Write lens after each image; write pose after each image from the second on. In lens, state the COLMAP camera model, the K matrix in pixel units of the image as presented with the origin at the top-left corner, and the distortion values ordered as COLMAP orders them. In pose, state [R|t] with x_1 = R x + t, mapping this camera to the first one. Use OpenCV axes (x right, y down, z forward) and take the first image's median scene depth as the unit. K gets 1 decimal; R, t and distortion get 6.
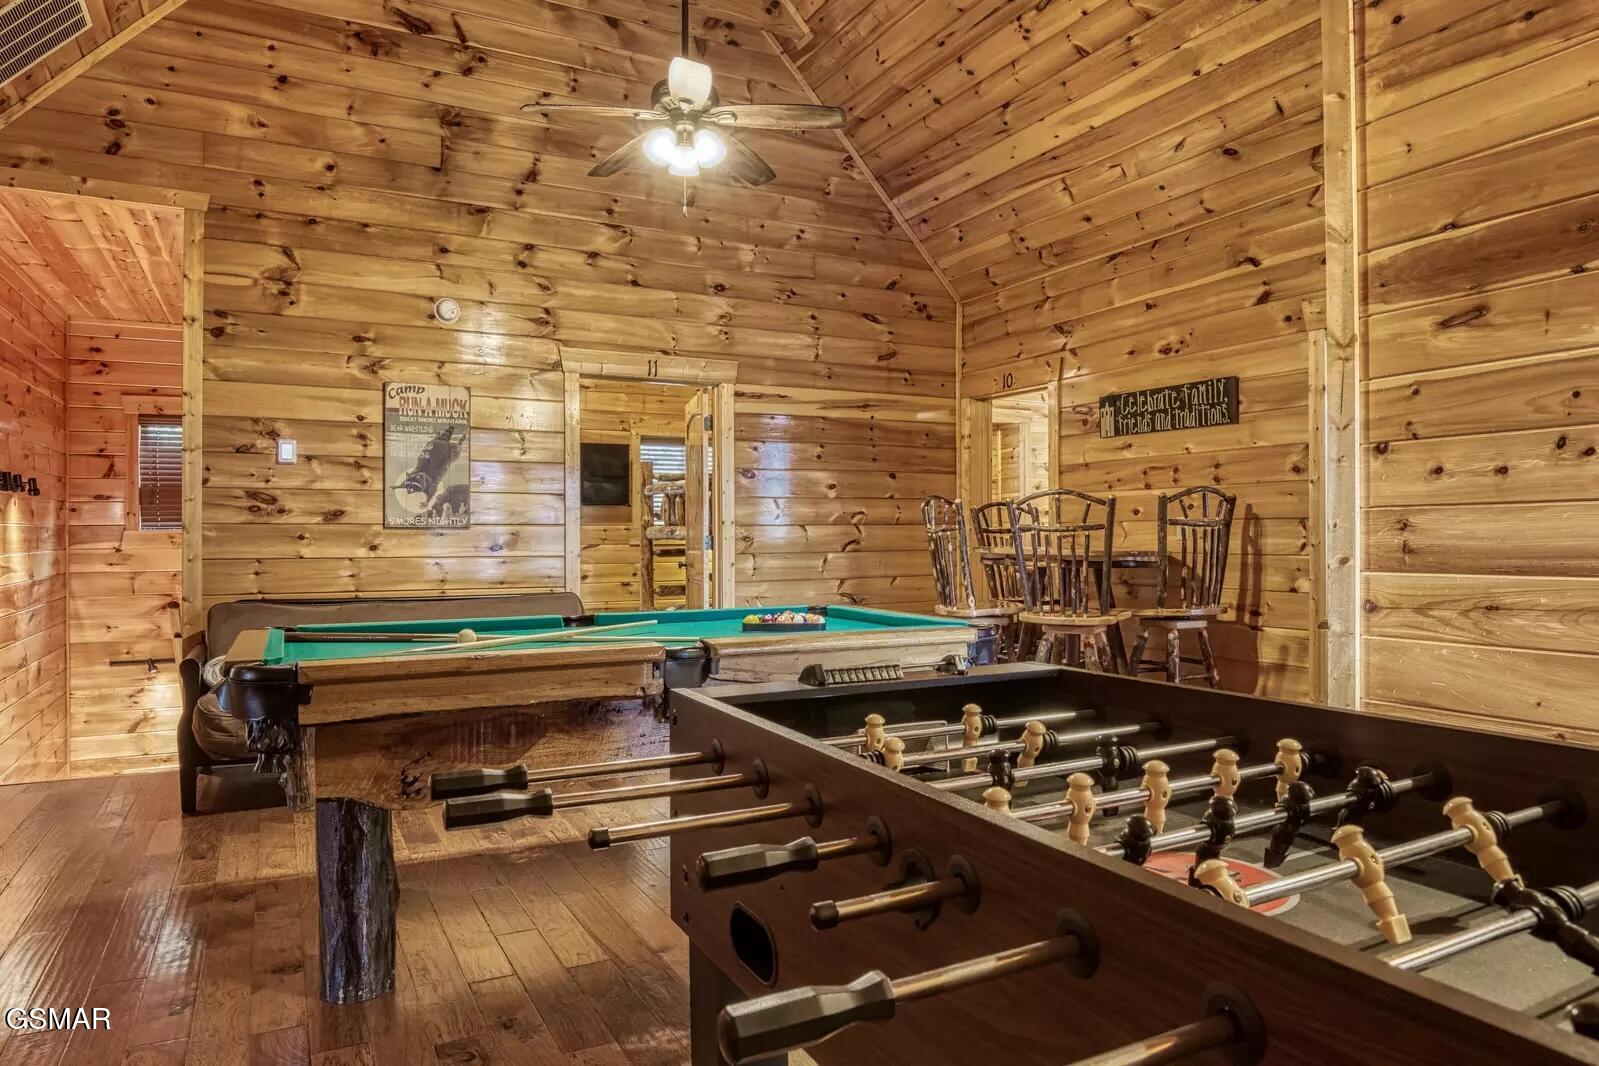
lens RADIAL K [[968.8, 0, 795.1], [0, 968.8, 525.0], [0, 0, 1]] dist [0.001235, -0.000388]
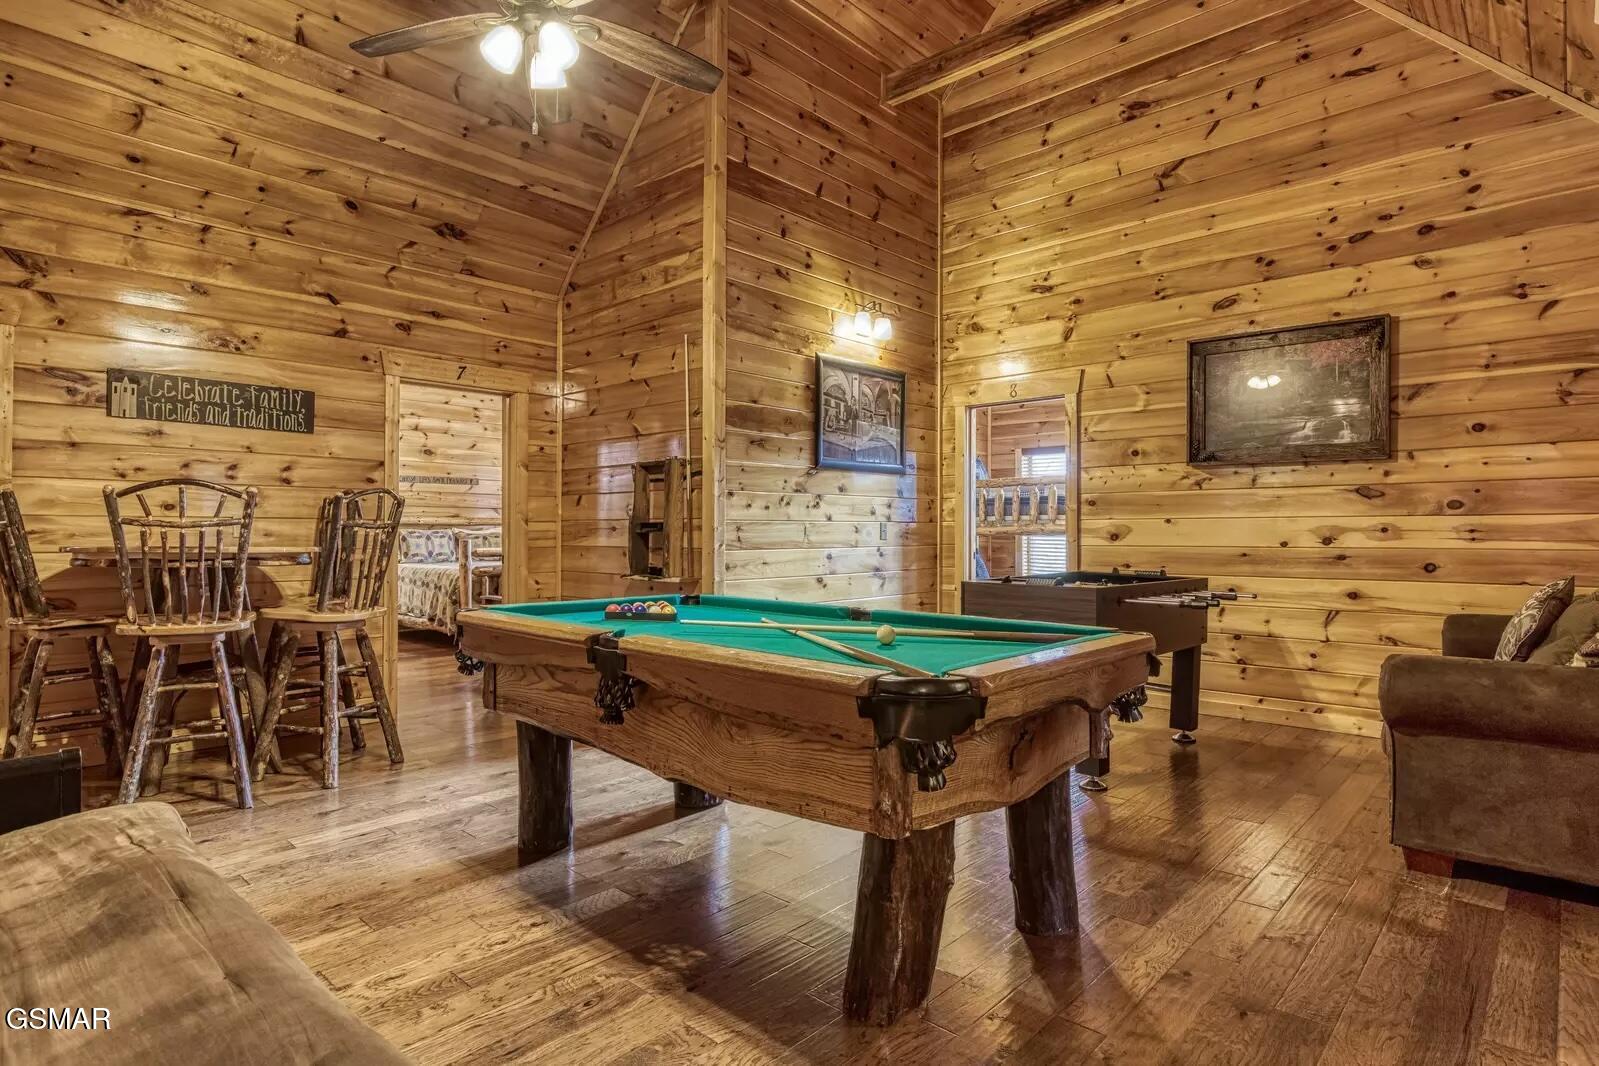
lens RADIAL K [[870.5, 0, 794.4], [0, 870.5, 537.0], [0, 0, 1]] dist [-0.003940, 0.000221]
pose [[-0.283926, 0.010976, 0.958784, -0.648758], [-0.009603, 0.999852, -0.014290, 0.023138], [-0.958798, -0.013265, -0.283778, 0.723480]]
